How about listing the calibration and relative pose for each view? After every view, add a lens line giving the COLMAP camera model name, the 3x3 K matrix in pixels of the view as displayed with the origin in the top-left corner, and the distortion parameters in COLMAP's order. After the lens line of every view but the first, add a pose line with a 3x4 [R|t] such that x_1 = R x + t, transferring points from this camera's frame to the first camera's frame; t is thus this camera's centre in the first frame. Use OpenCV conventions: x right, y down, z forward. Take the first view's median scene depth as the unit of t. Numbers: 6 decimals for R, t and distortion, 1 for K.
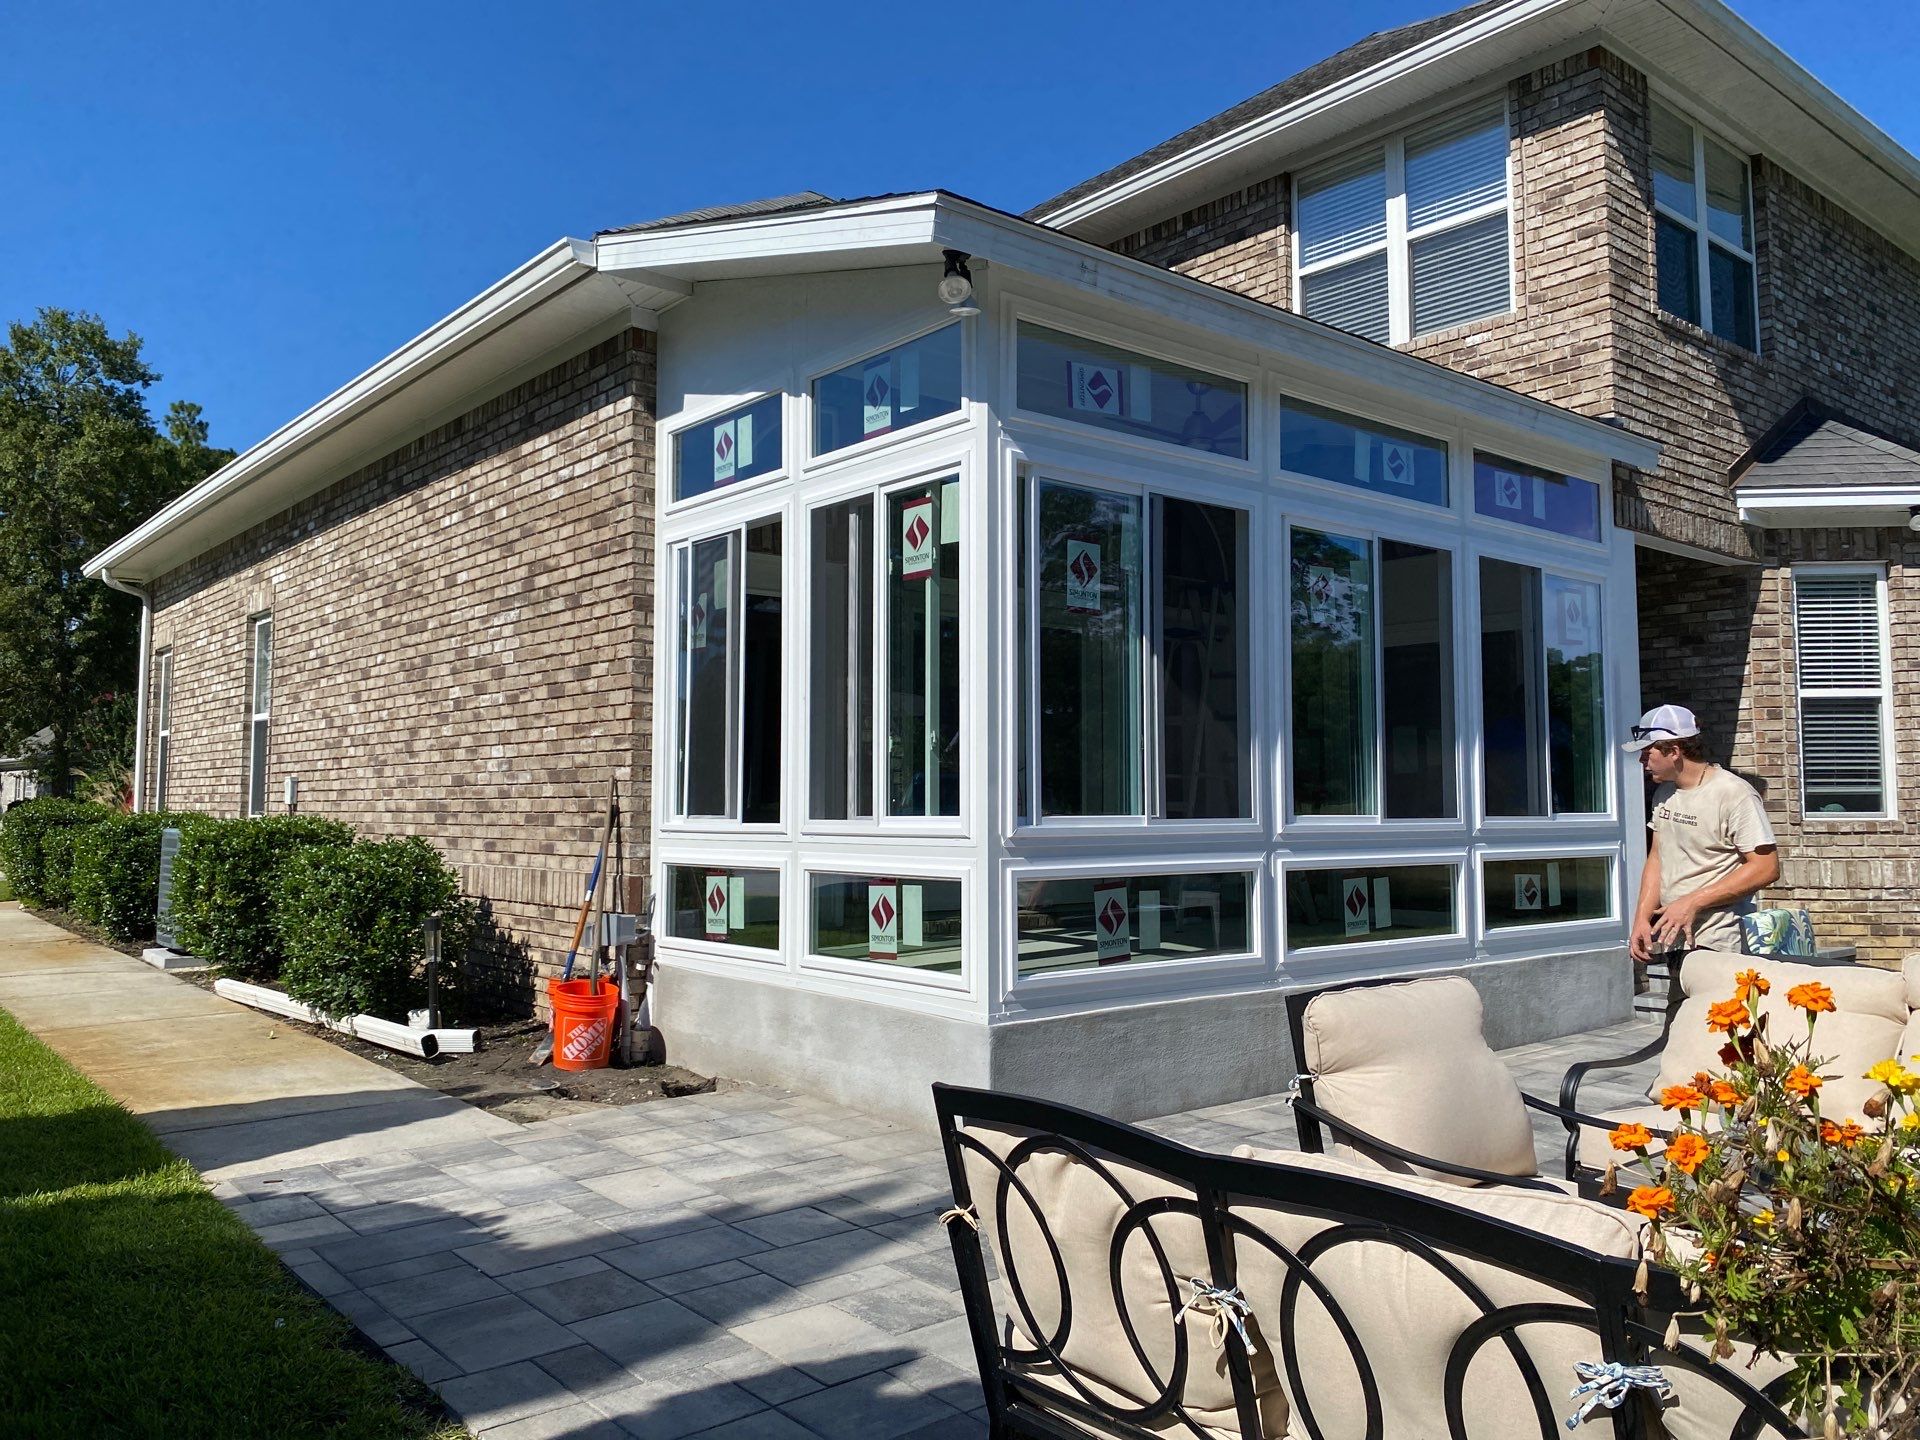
lens RADIAL K [[1467.0, 0, 957.2], [0, 1467.0, 706.4], [0, 0, 1]] dist [0.035051, -0.044867]
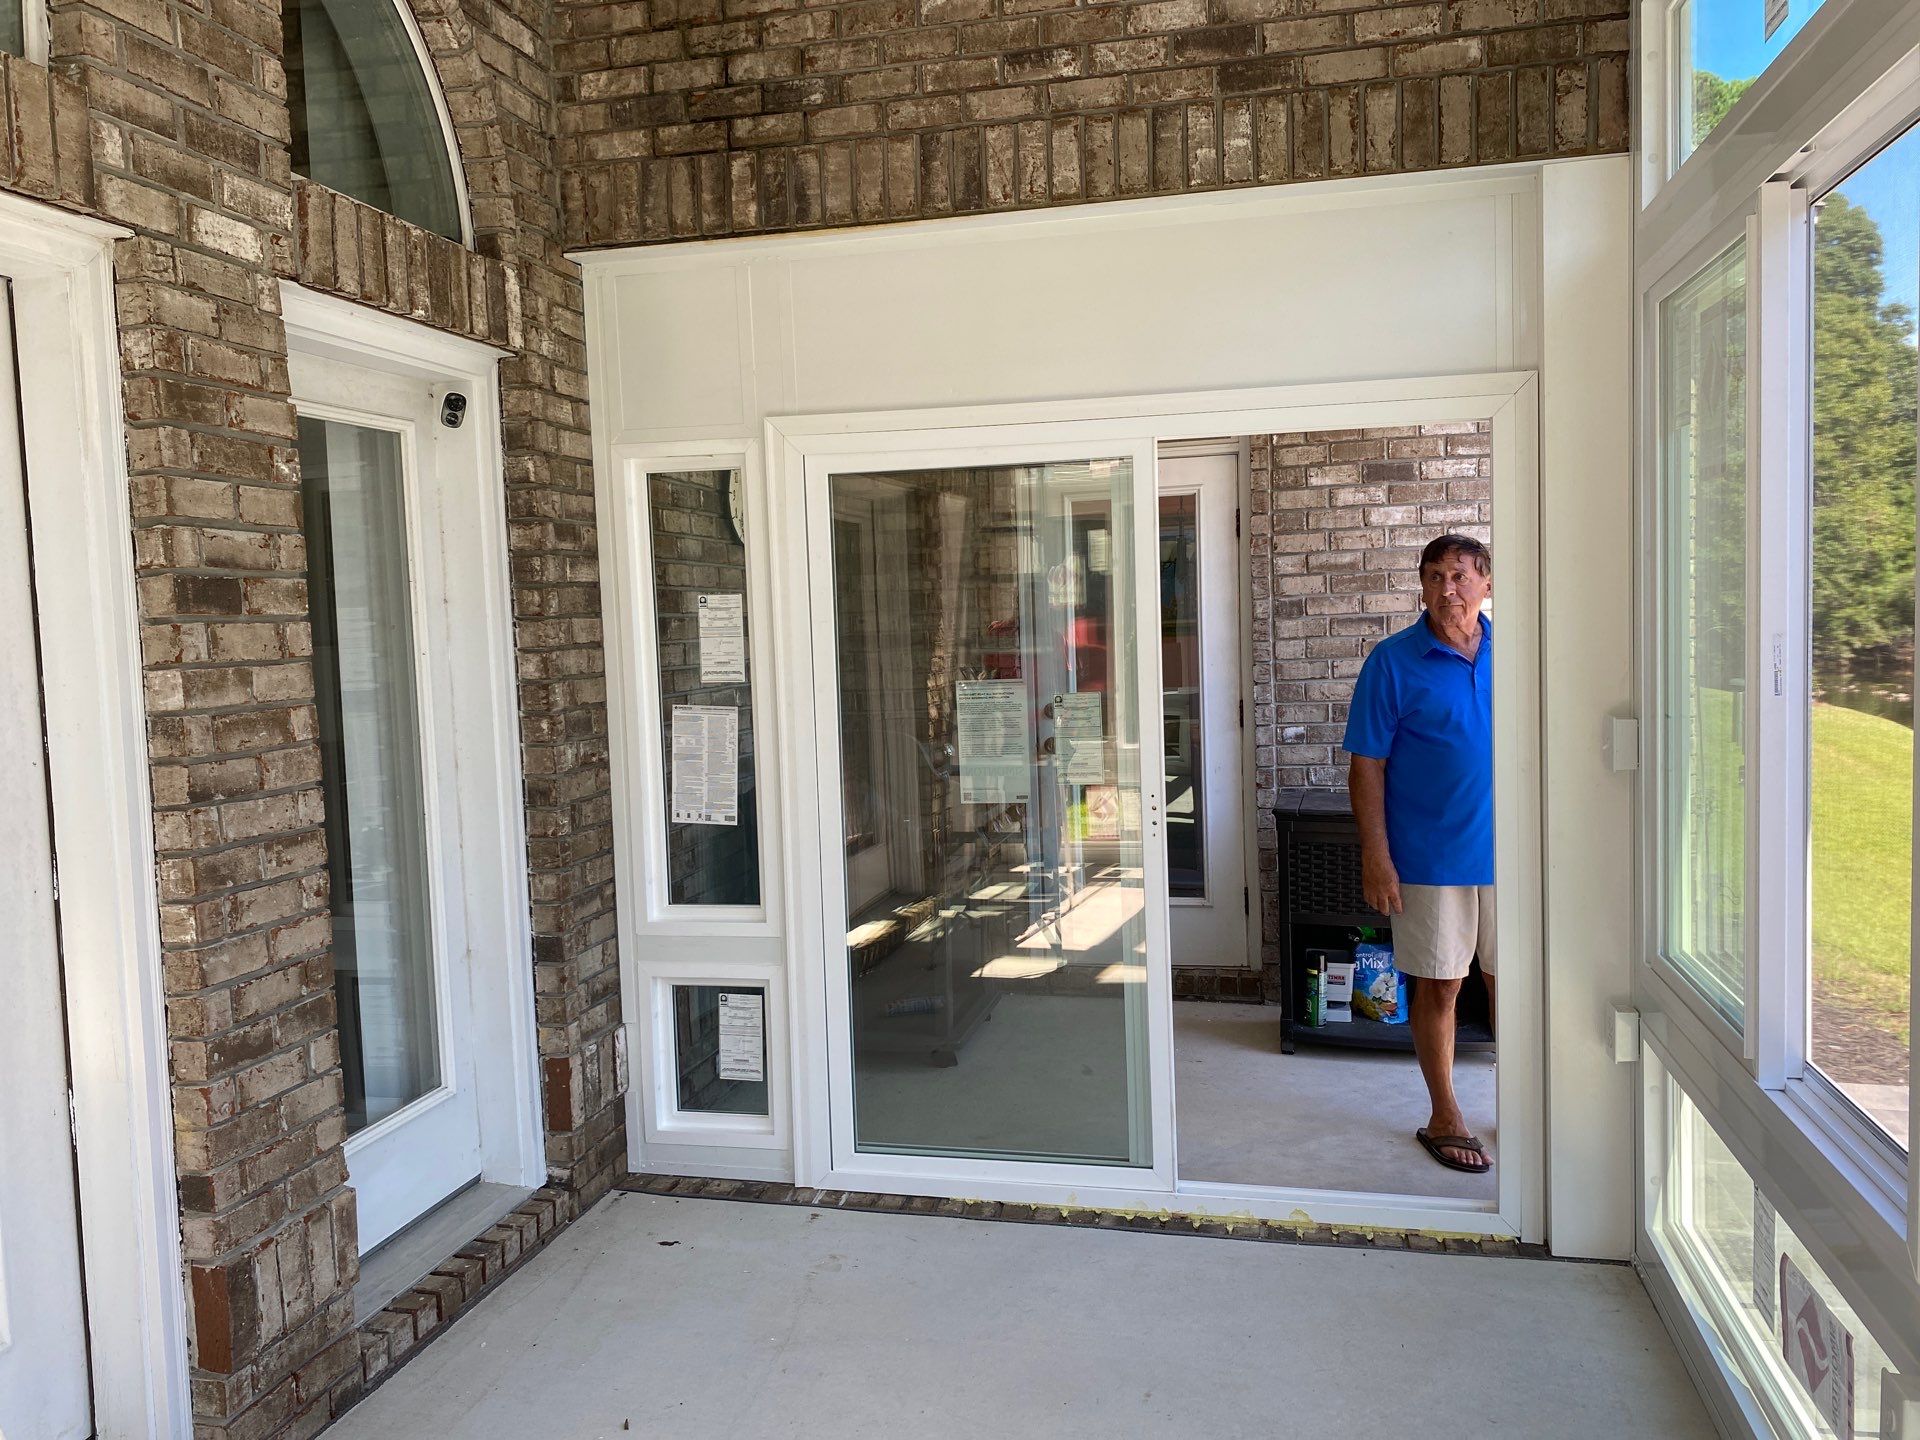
lens RADIAL K [[1467.0, 0, 954.1], [0, 1467.0, 717.3], [0, 0, 1]] dist [0.035051, -0.044867]
pose [[0.803372, -0.066611, 0.591740, 0.082573], [-0.010056, 0.992064, 0.125328, -0.026995], [-0.595392, -0.106635, 0.796327, 0.785696]]
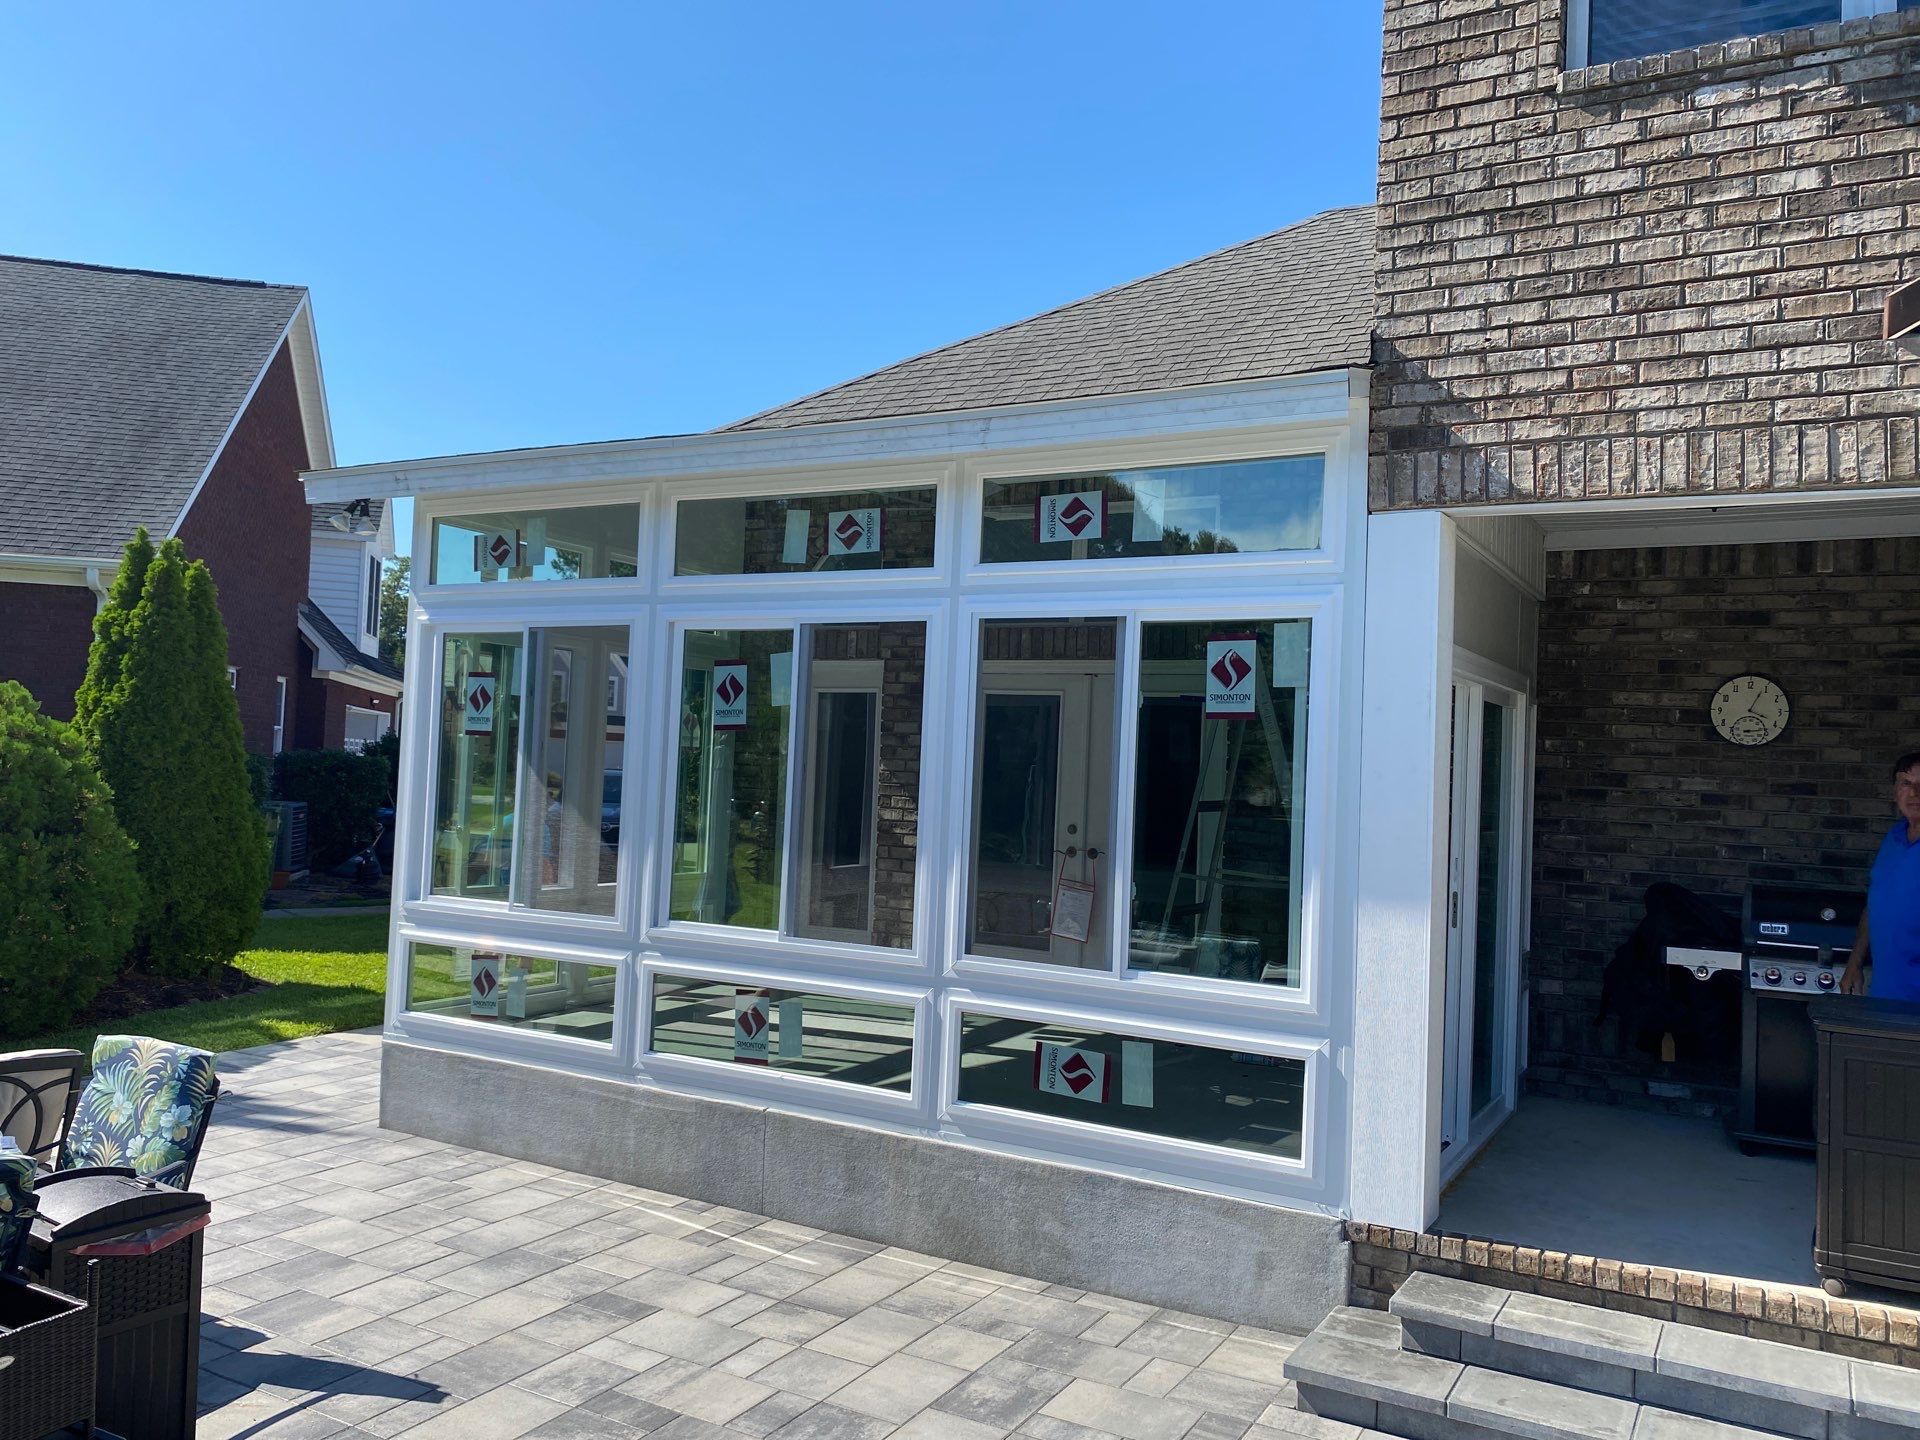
lens RADIAL K [[1467.0, 0, 966.9], [0, 1467.0, 726.6], [0, 0, 1]] dist [0.035051, -0.044867]
pose [[0.348639, -0.014601, -0.937143, 0.921785], [0.023159, 0.999708, -0.006960, -0.034800], [0.936971, -0.019277, 0.348875, 0.623658]]
